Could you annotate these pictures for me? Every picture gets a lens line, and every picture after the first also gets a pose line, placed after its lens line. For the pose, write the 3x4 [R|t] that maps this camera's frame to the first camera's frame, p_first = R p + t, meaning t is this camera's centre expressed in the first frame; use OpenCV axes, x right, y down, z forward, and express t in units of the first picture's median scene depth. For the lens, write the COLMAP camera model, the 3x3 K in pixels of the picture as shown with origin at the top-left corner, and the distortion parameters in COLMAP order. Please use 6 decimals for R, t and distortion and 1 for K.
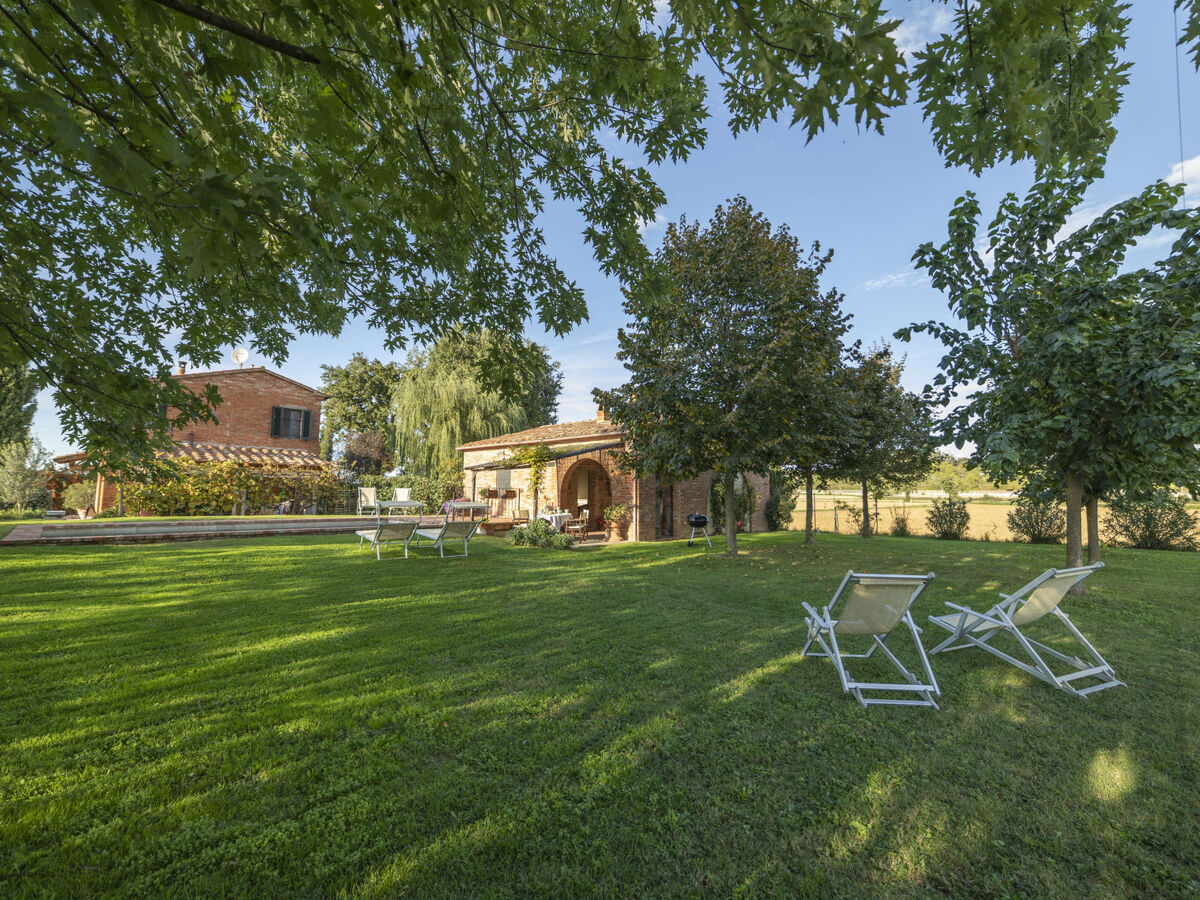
lens RADIAL K [[527.6, 0, 605.5], [0, 527.6, 449.0], [0, 0, 1]] dist [-0.006406, 0.002161]
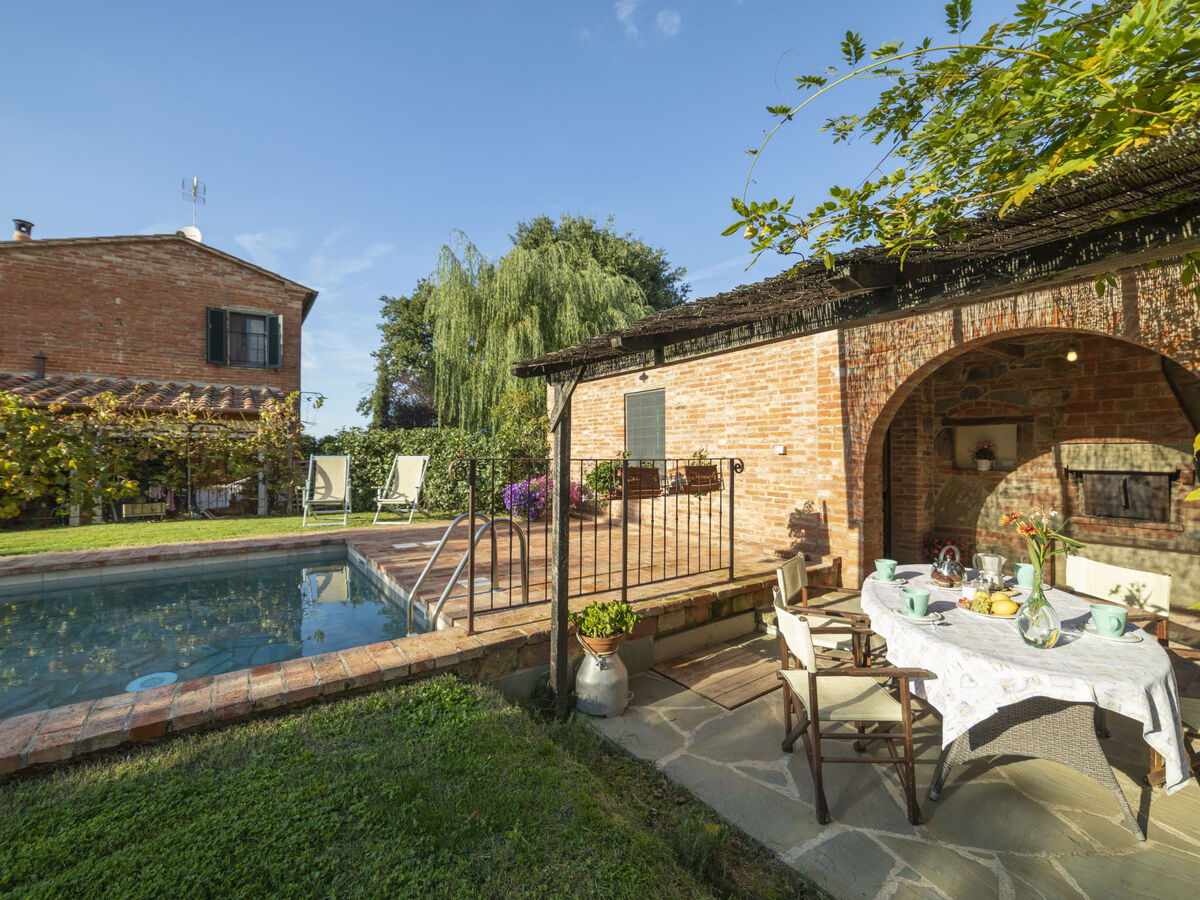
lens RADIAL K [[527.6, 0, 590.6], [0, 527.6, 454.5], [0, 0, 1]] dist [-0.006406, 0.002161]
pose [[0.977387, -0.012749, -0.211076, -0.126327], [0.031985, 0.995609, 0.087972, 0.033641], [0.209027, -0.092734, 0.973503, 0.518787]]
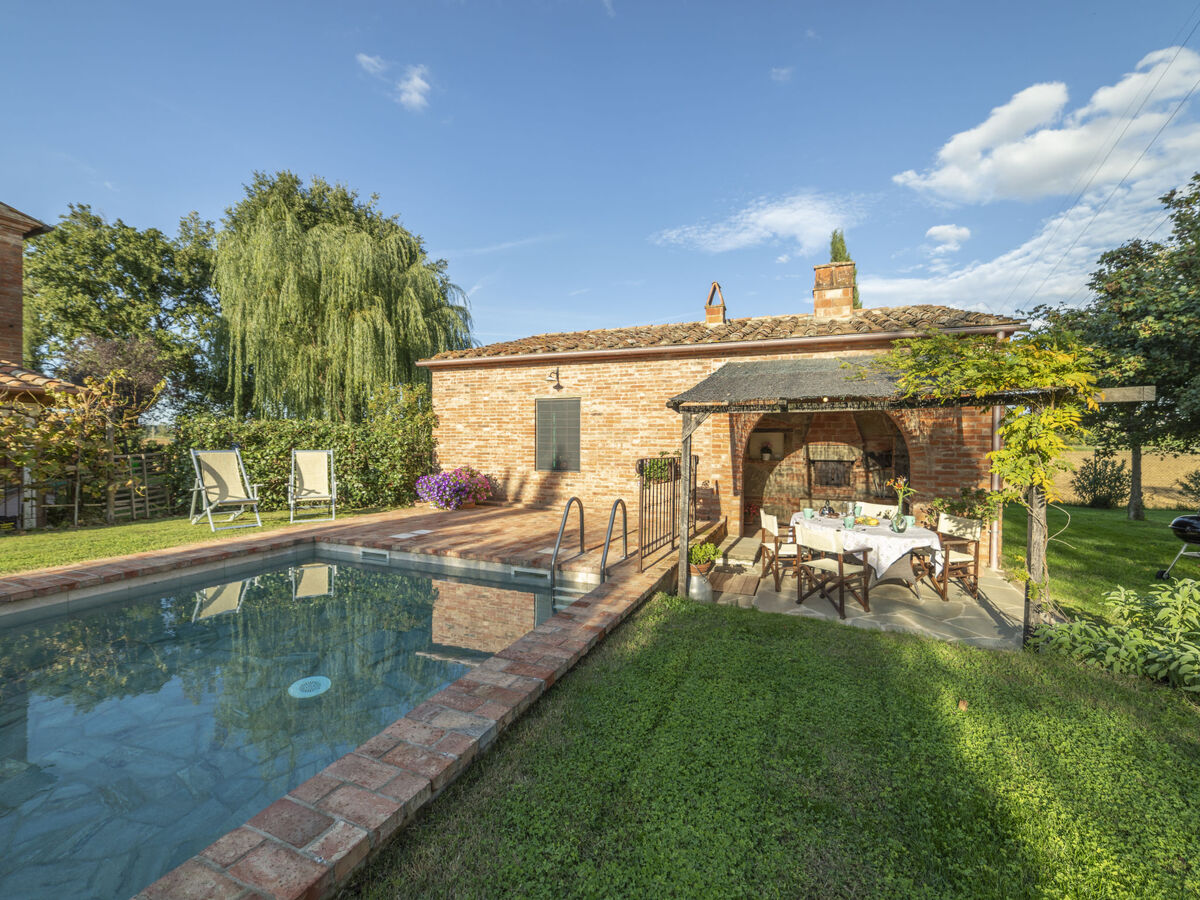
lens RADIAL K [[527.6, 0, 604.7], [0, 527.6, 449.4], [0, 0, 1]] dist [-0.006406, 0.002161]
pose [[0.935590, -0.010532, 0.352931, -0.269787], [-0.026939, 0.994512, 0.101092, 0.021559], [-0.352059, -0.104089, 0.930172, 0.455914]]
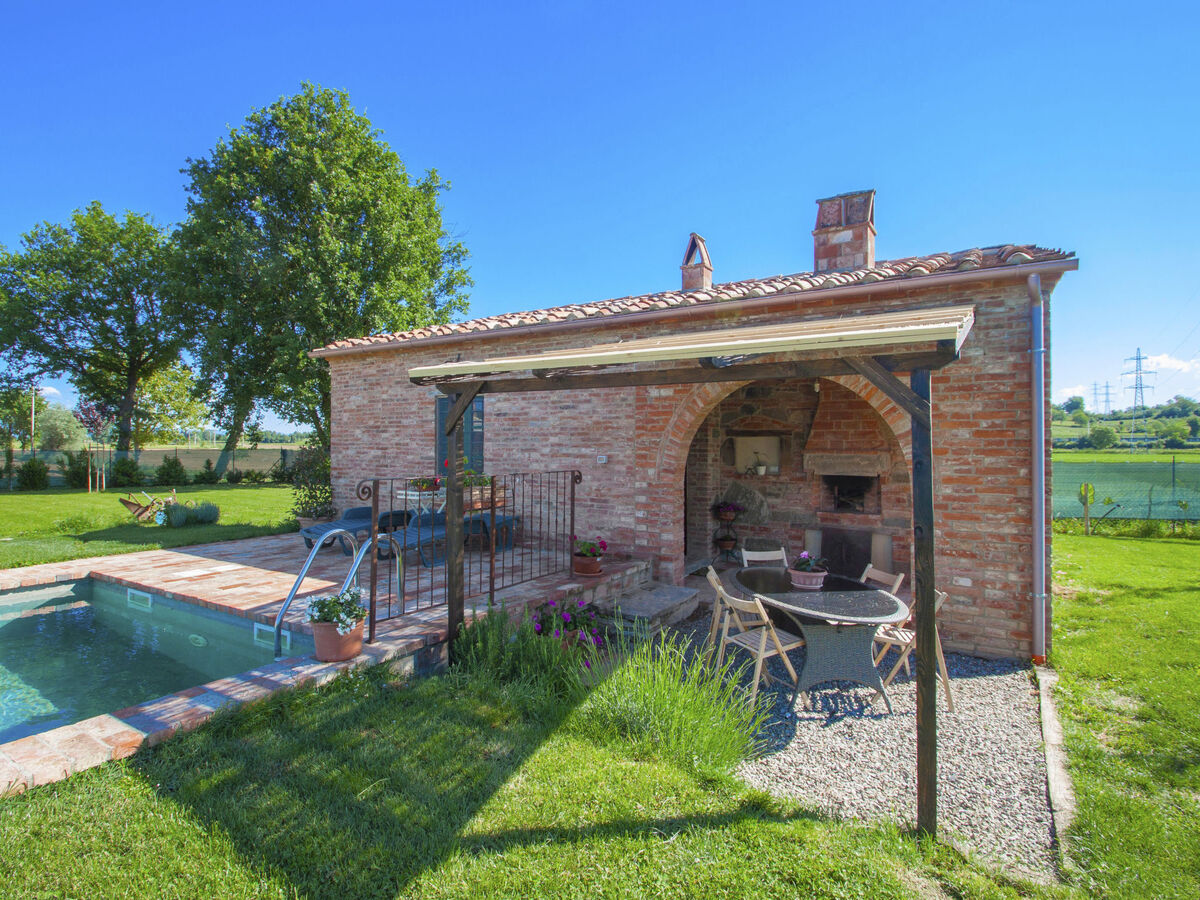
lens RADIAL K [[659.4, 0, 574.0], [0, 659.4, 435.8], [0, 0, 1]] dist [-0.004329, -0.000655]
pose [[0.985837, -0.007685, 0.167532, -0.160574], [-0.004703, 0.997290, 0.073425, 0.019956], [-0.167642, -0.073173, 0.983129, 0.454039]]
